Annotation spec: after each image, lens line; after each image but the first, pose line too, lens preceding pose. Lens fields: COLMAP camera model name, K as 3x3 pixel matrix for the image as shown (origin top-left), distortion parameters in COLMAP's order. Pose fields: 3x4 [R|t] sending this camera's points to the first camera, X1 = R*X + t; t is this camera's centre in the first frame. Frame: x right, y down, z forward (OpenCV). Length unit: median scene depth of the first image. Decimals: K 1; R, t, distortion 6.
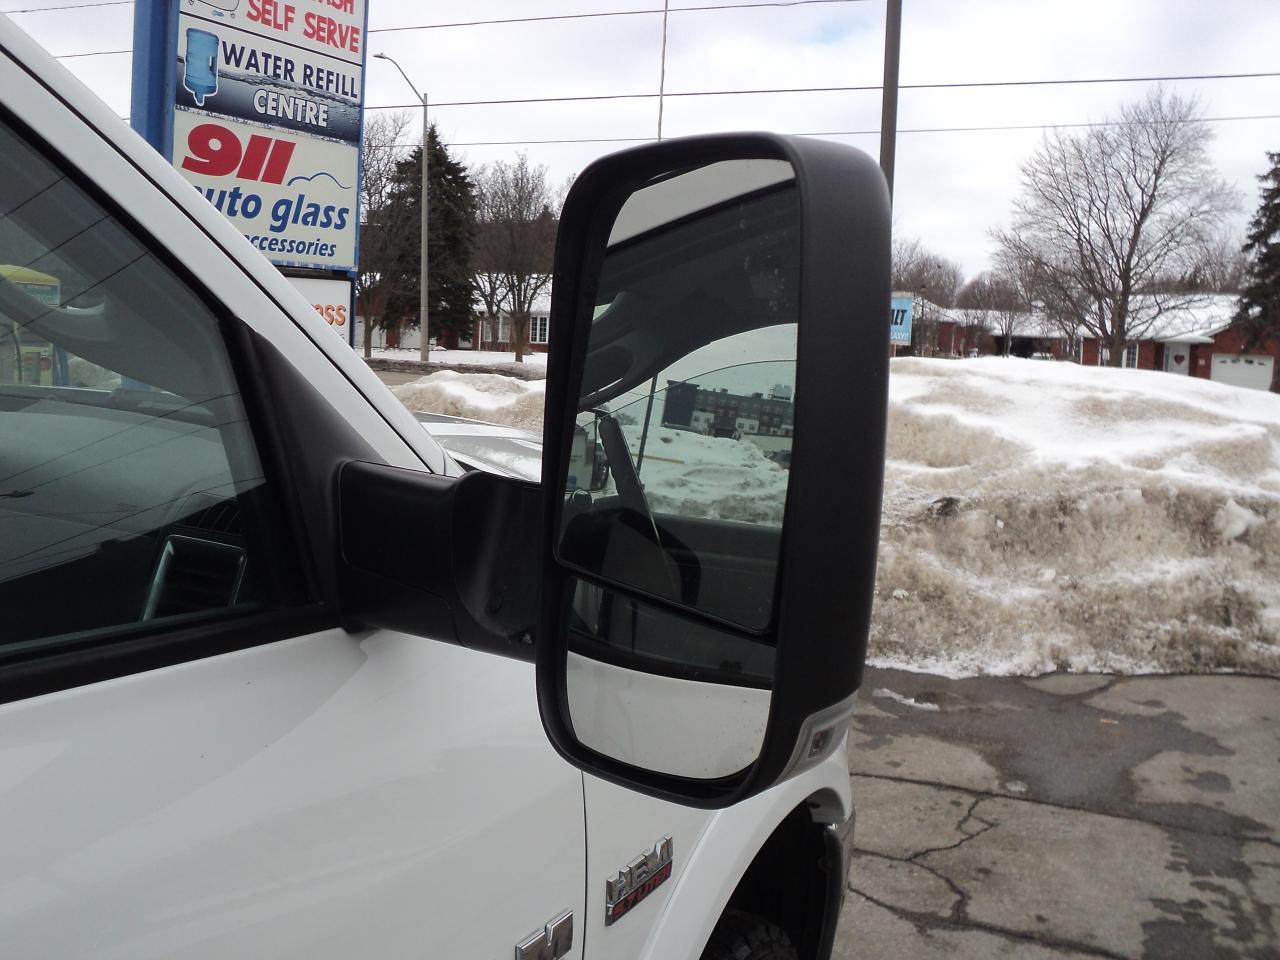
lens RADIAL K [[1335.2, 0, 612.6], [0, 1335.2, 476.4], [0, 0, 1]] dist [-0.200730, 0.206280]
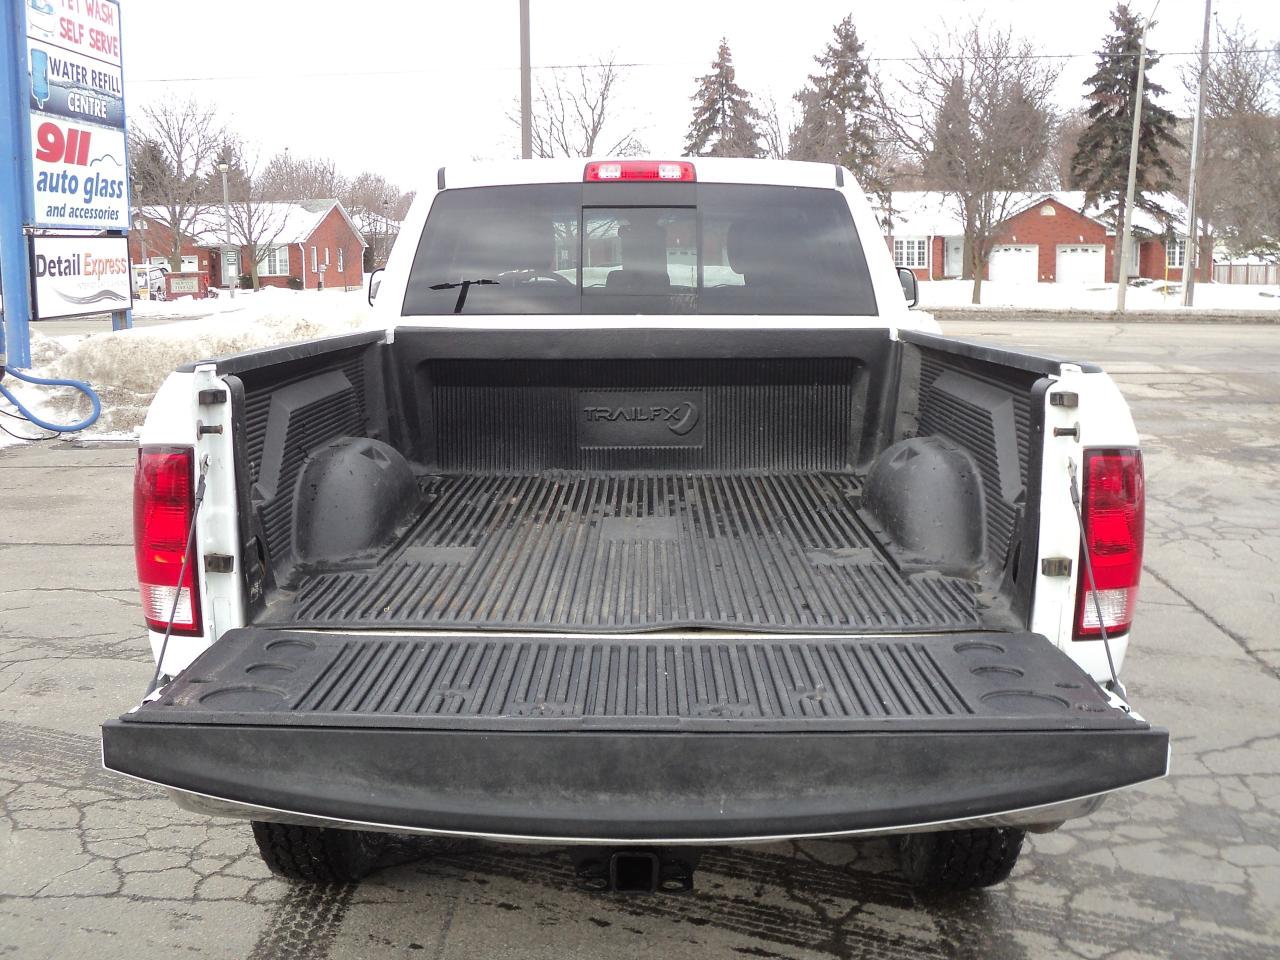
lens RADIAL K [[1335.2, 0, 612.6], [0, 1335.2, 476.4], [0, 0, 1]] dist [-0.200730, 0.206280]
pose [[0.910148, -0.120280, 0.396438, -0.316222], [0.094866, 0.992009, 0.083182, 0.022304], [-0.403275, -0.038099, 0.914285, -0.368944]]
